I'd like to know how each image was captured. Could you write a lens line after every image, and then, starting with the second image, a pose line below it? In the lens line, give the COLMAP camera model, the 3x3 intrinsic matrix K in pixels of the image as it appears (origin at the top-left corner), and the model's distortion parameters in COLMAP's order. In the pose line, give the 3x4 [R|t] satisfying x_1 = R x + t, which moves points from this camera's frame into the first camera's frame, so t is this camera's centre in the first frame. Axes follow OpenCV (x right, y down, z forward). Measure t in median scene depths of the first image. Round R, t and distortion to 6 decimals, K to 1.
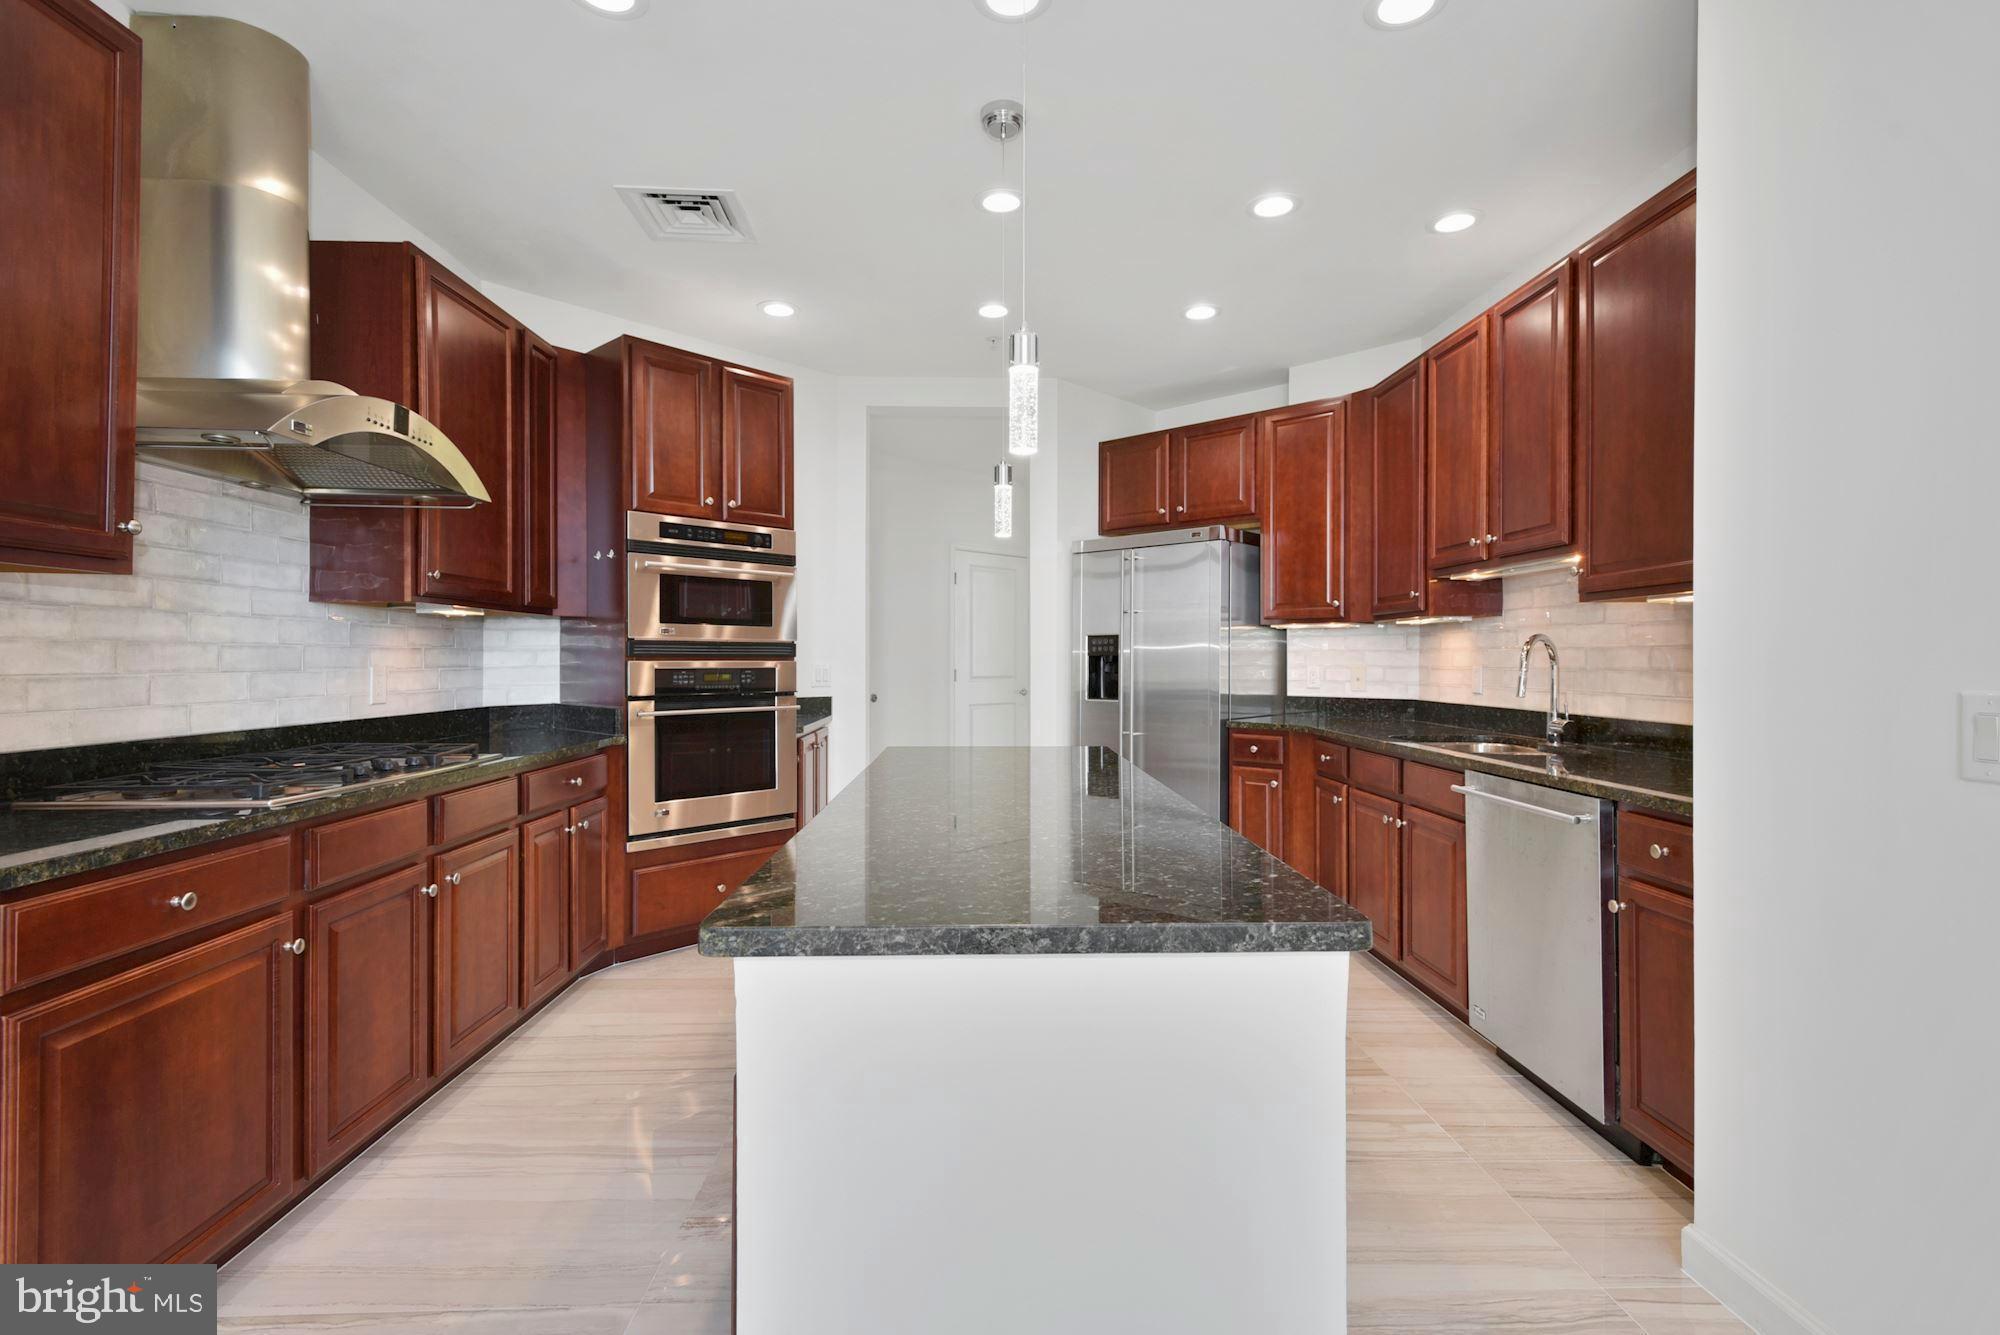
lens RADIAL K [[940.0, 0, 1000.9], [0, 940.0, 661.4], [0, 0, 1]] dist [0.024542, -0.008906]
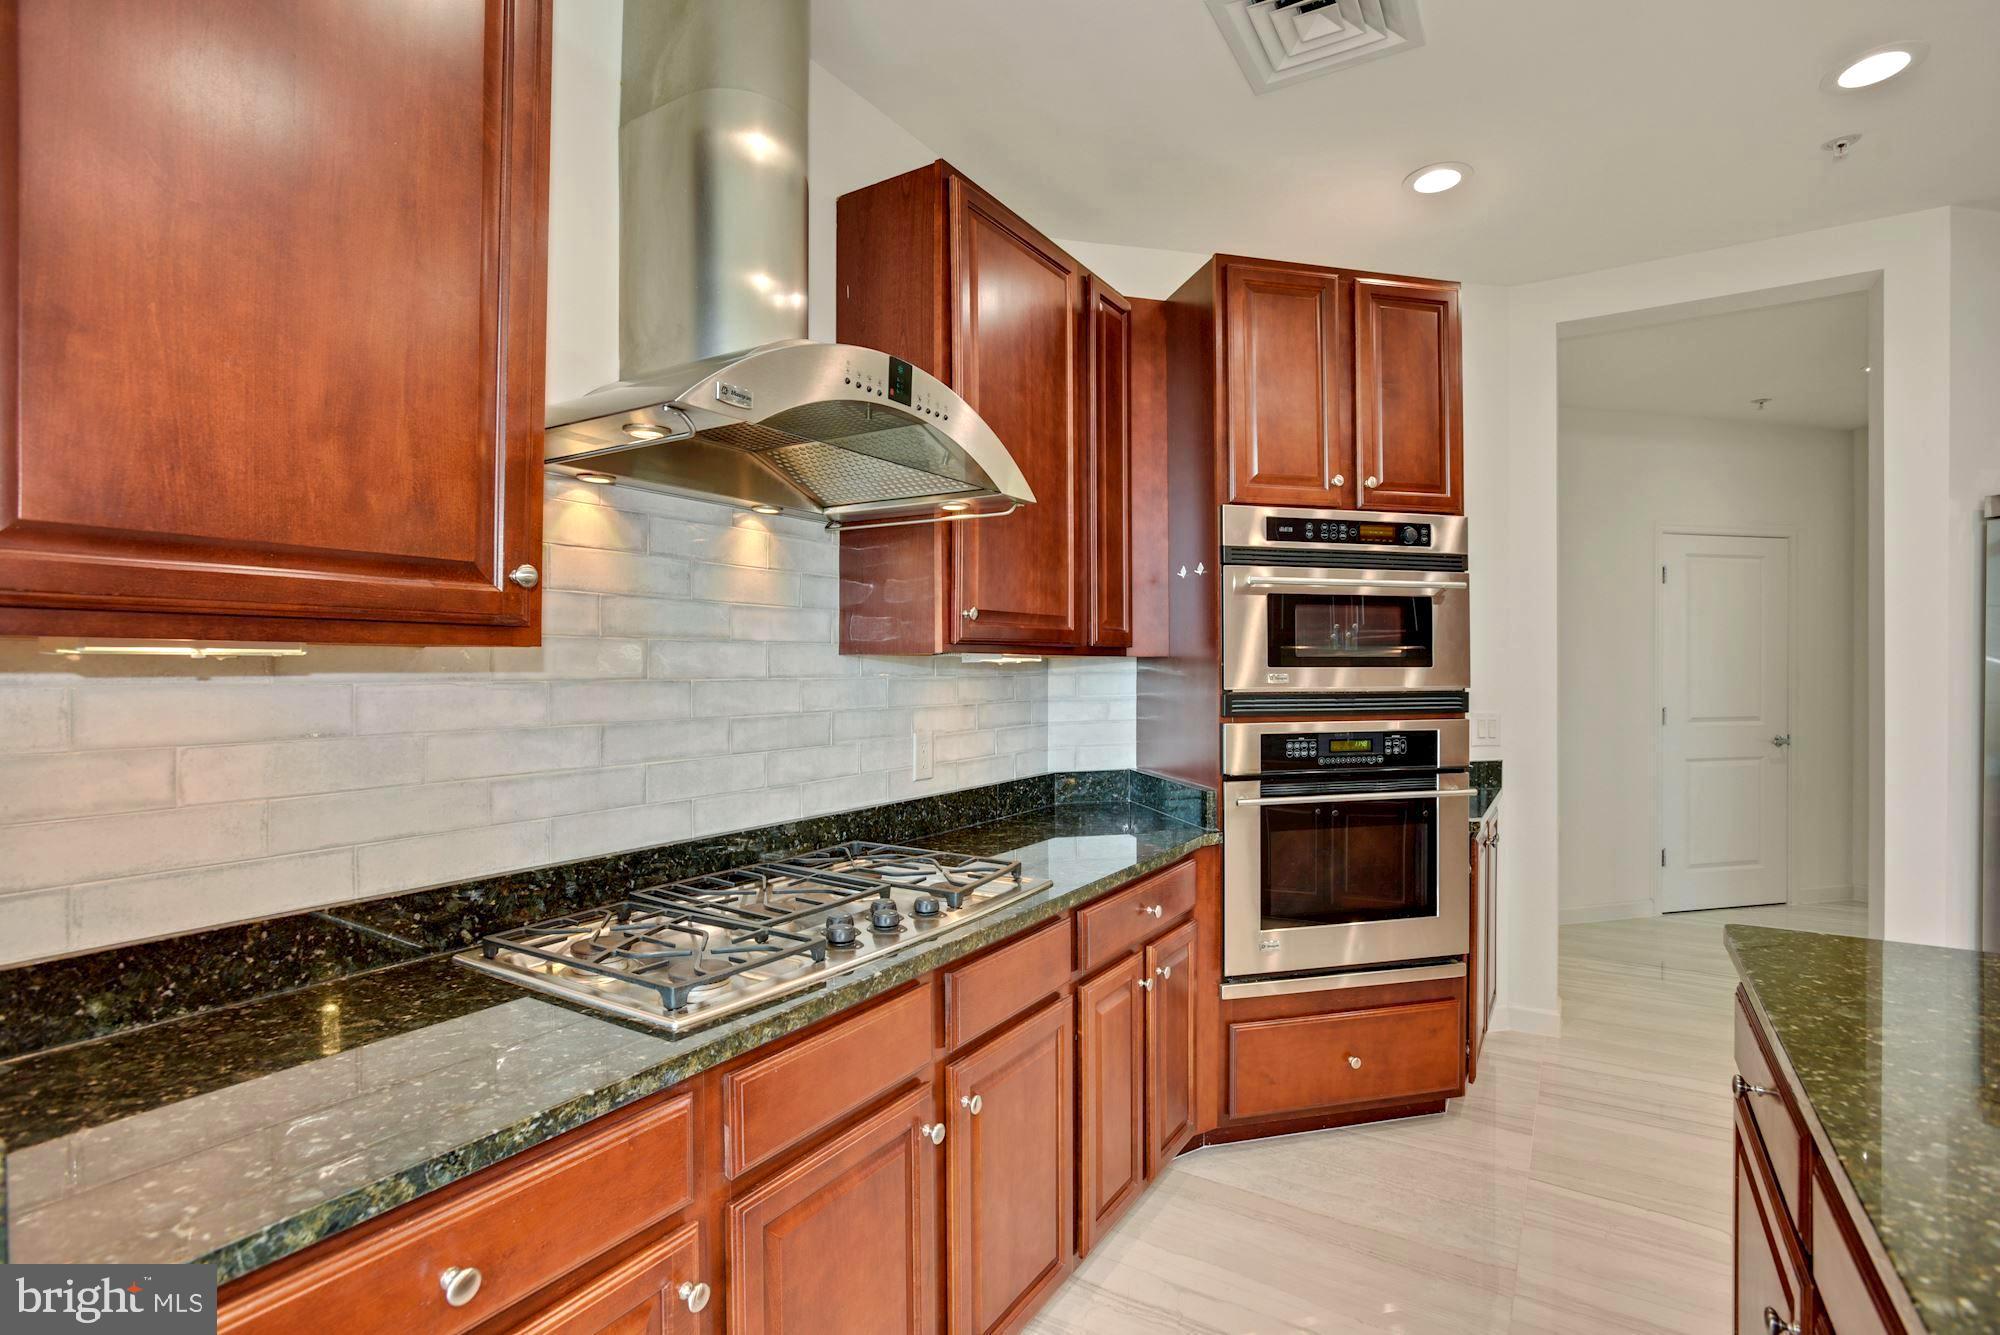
lens RADIAL K [[959.2, 0, 1000.4], [0, 959.2, 674.3], [0, 0, 1]] dist [-0.062173, 0.036826]
pose [[0.831677, -0.001202, -0.555259, -0.144620], [0.002835, 0.999994, 0.002081, -0.038154], [0.555253, -0.003304, 0.831675, 0.332174]]
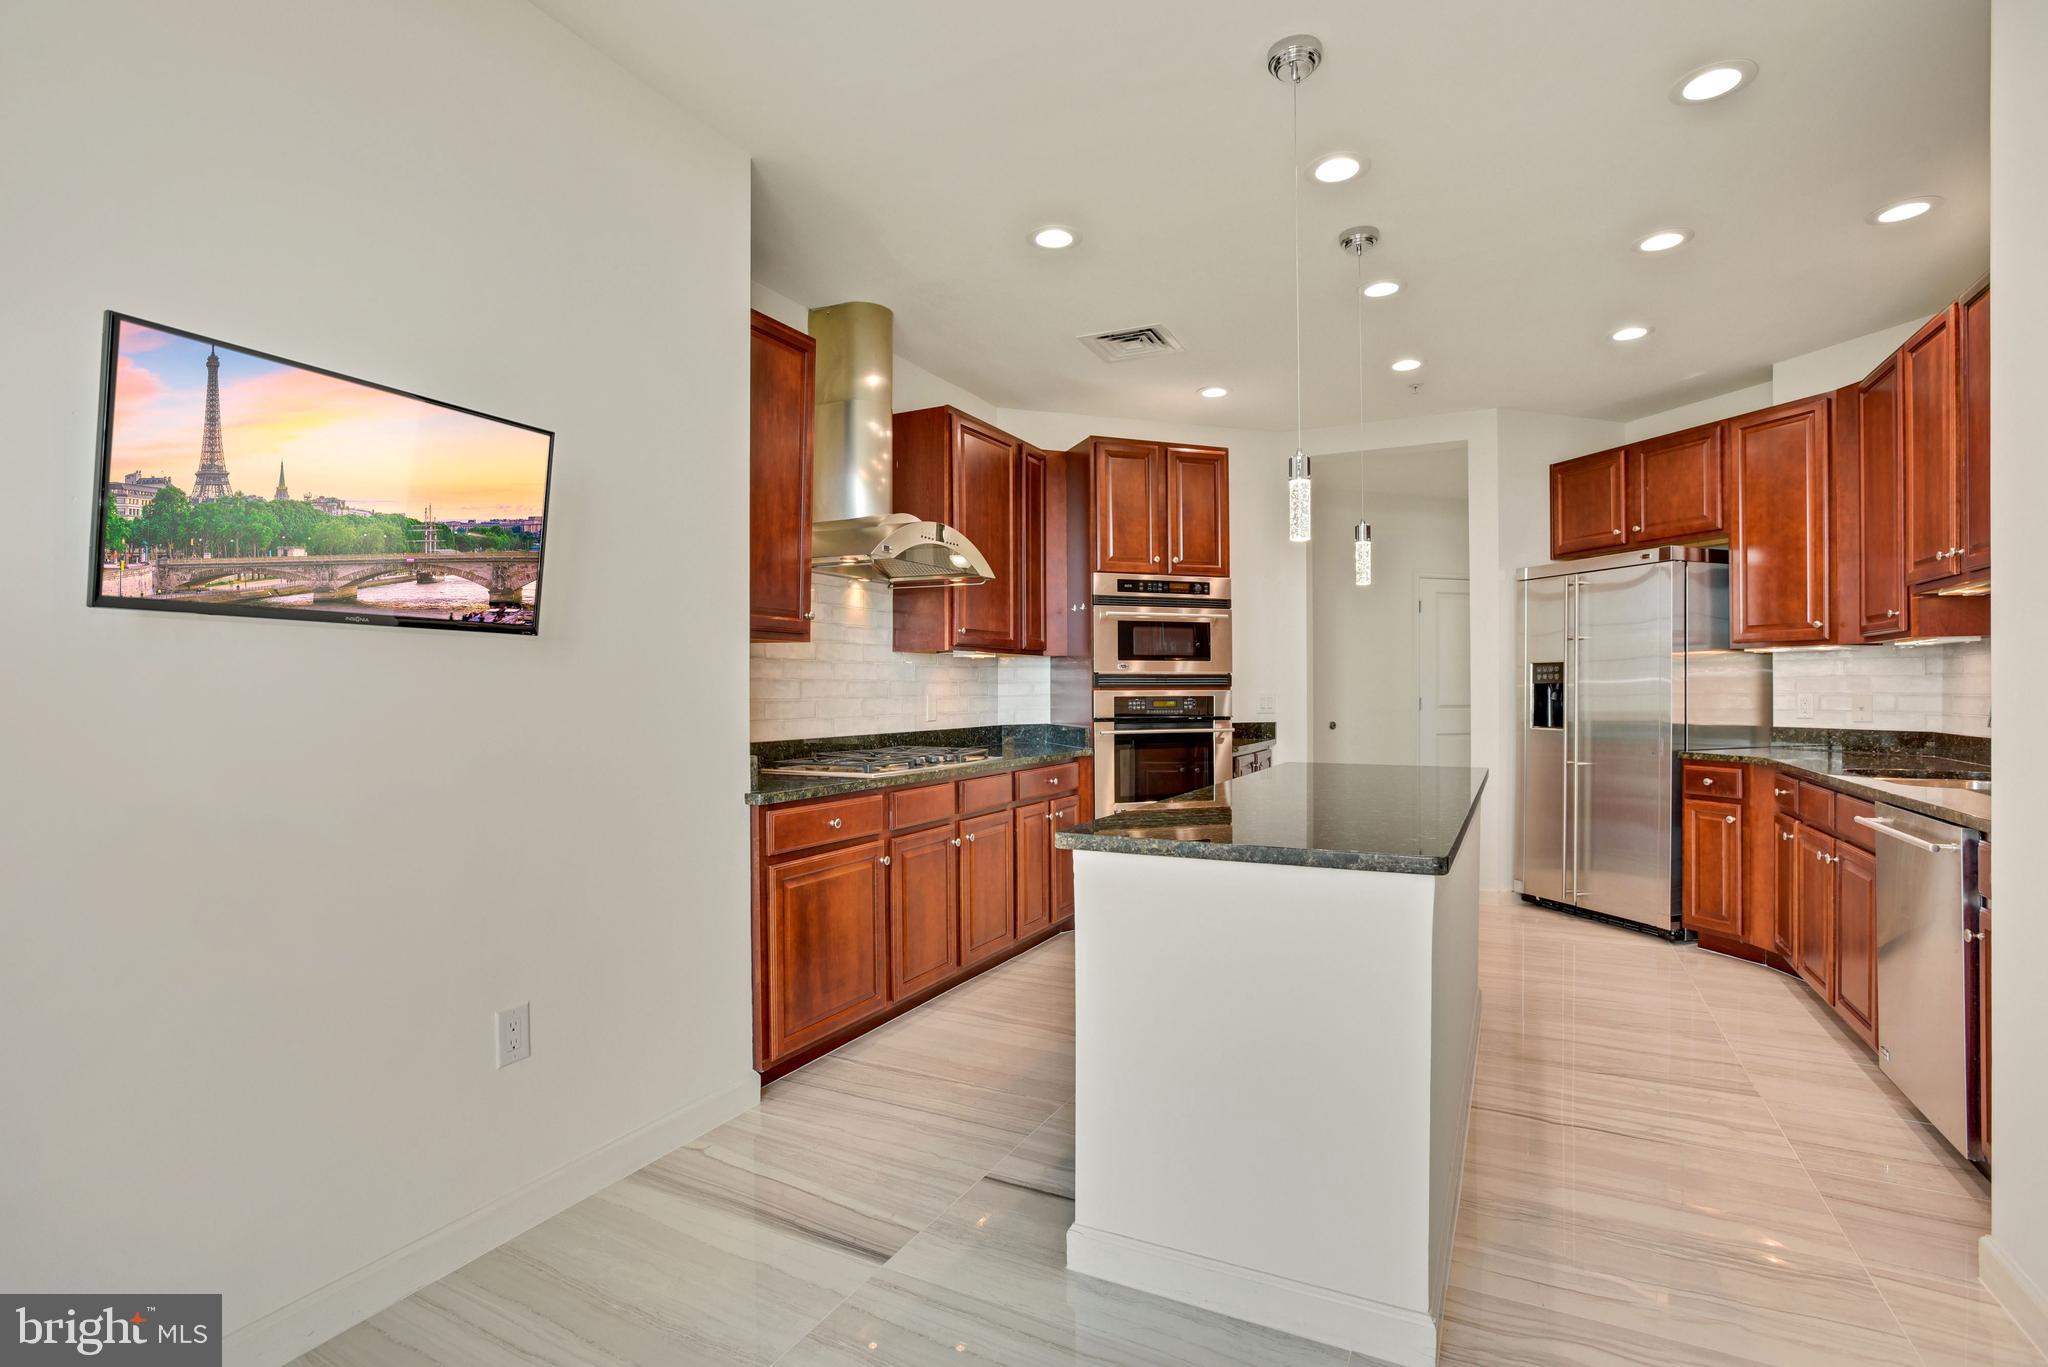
lens RADIAL K [[982.3, 0, 1024.4], [0, 982.3, 690.5], [0, 0, 1]] dist [-0.062173, 0.036826]
pose [[0.876903, -0.003407, -0.480655, 0.160211], [0.003362, 0.999994, -0.000956, 0.000499], [0.480655, -0.000777, 0.876910, -0.208546]]
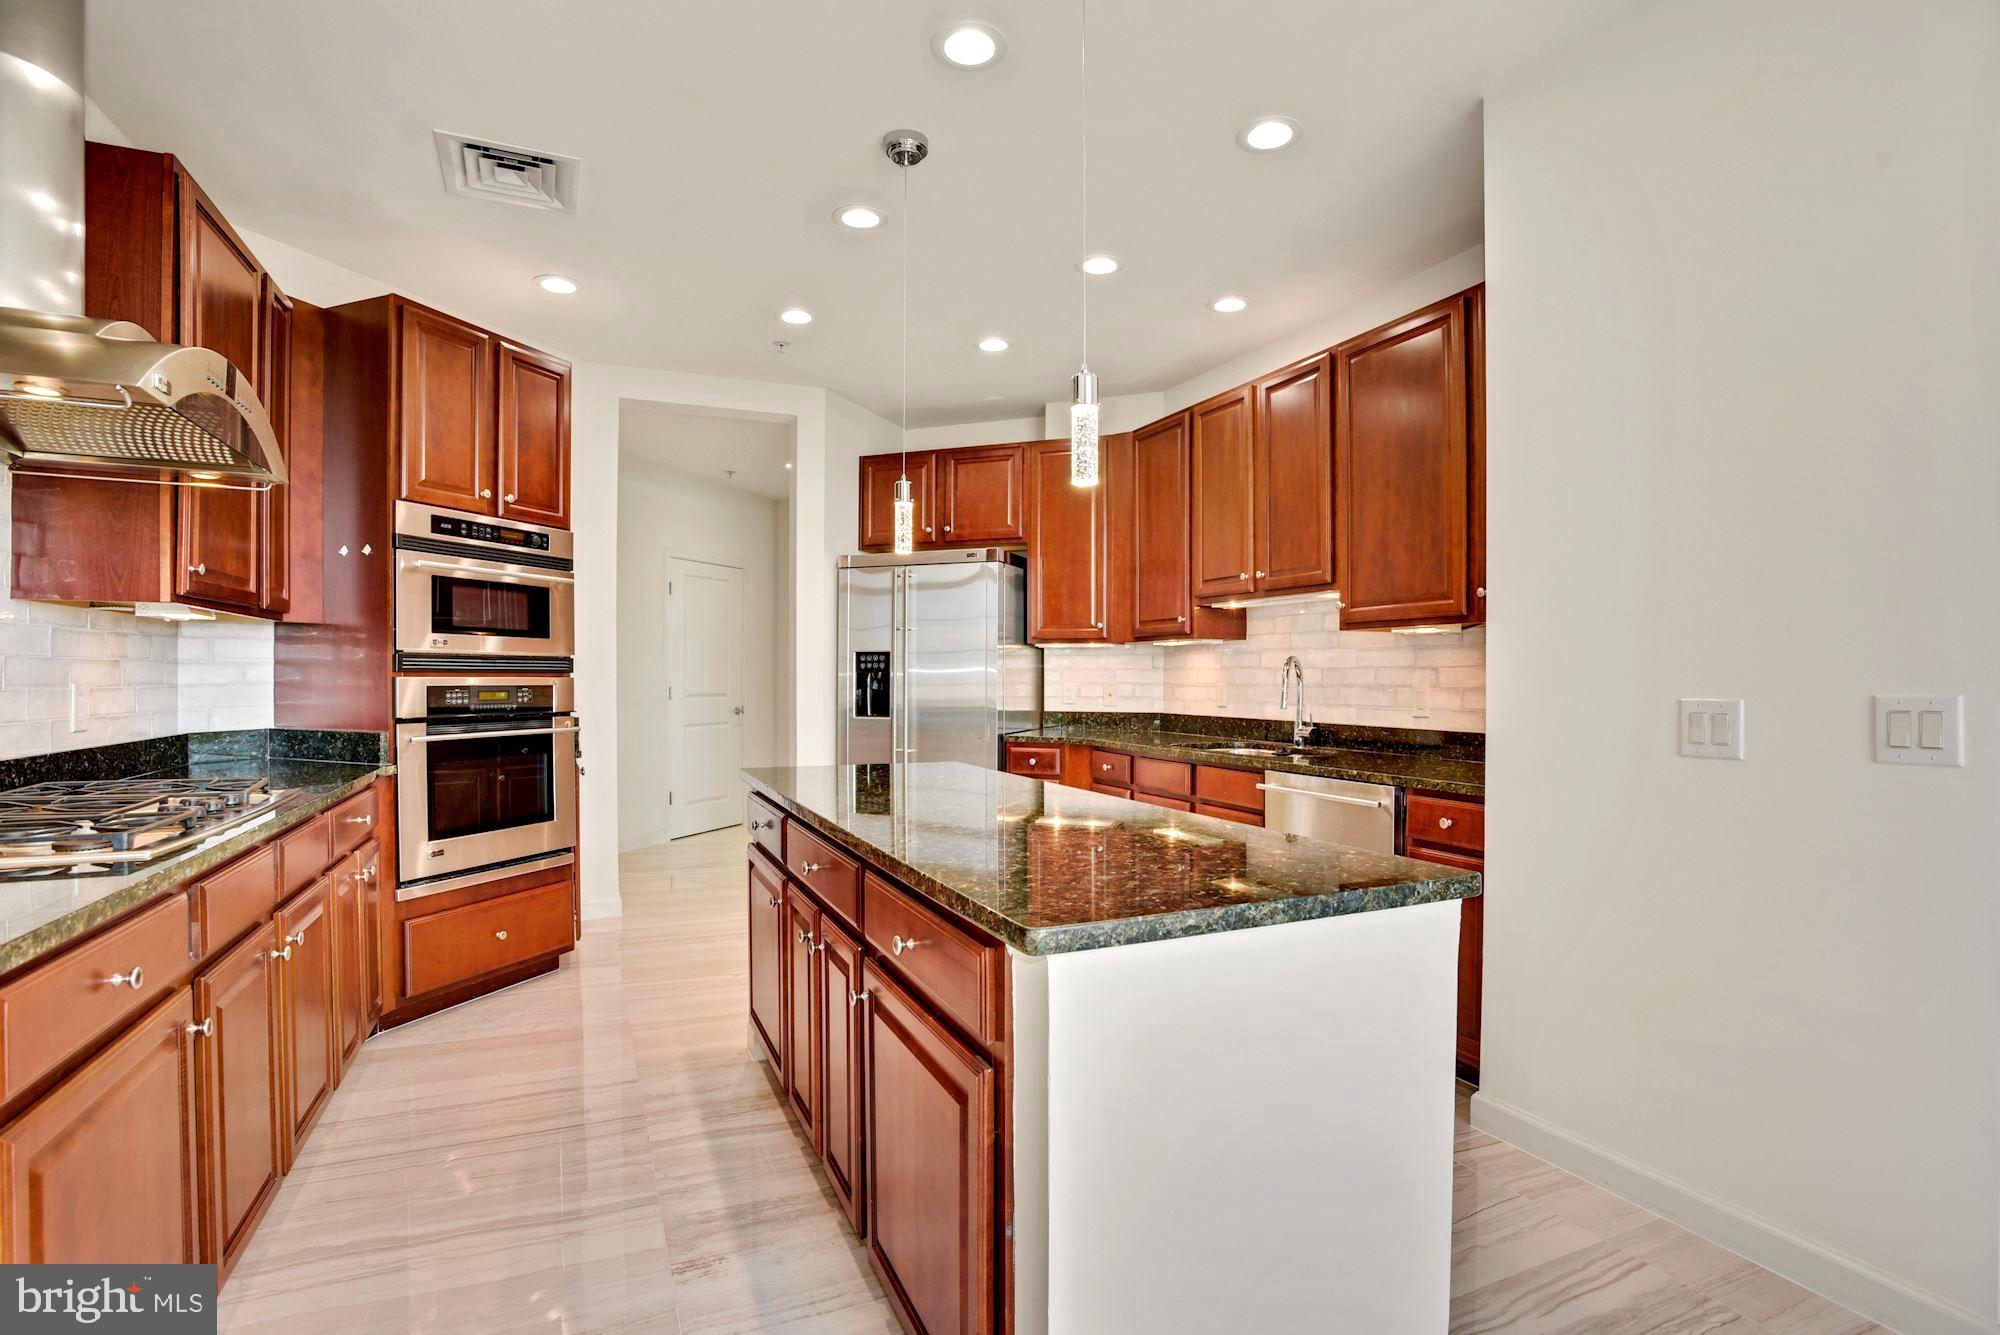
lens RADIAL K [[971.3, 0, 1000.6], [0, 971.3, 687.9], [0, 0, 1]] dist [-0.064279, 0.024049]
pose [[0.926681, -0.002174, 0.375841, -0.213224], [-0.001347, 0.999958, 0.009107, 0.000919], [-0.375845, -0.008946, 0.926639, 0.004036]]
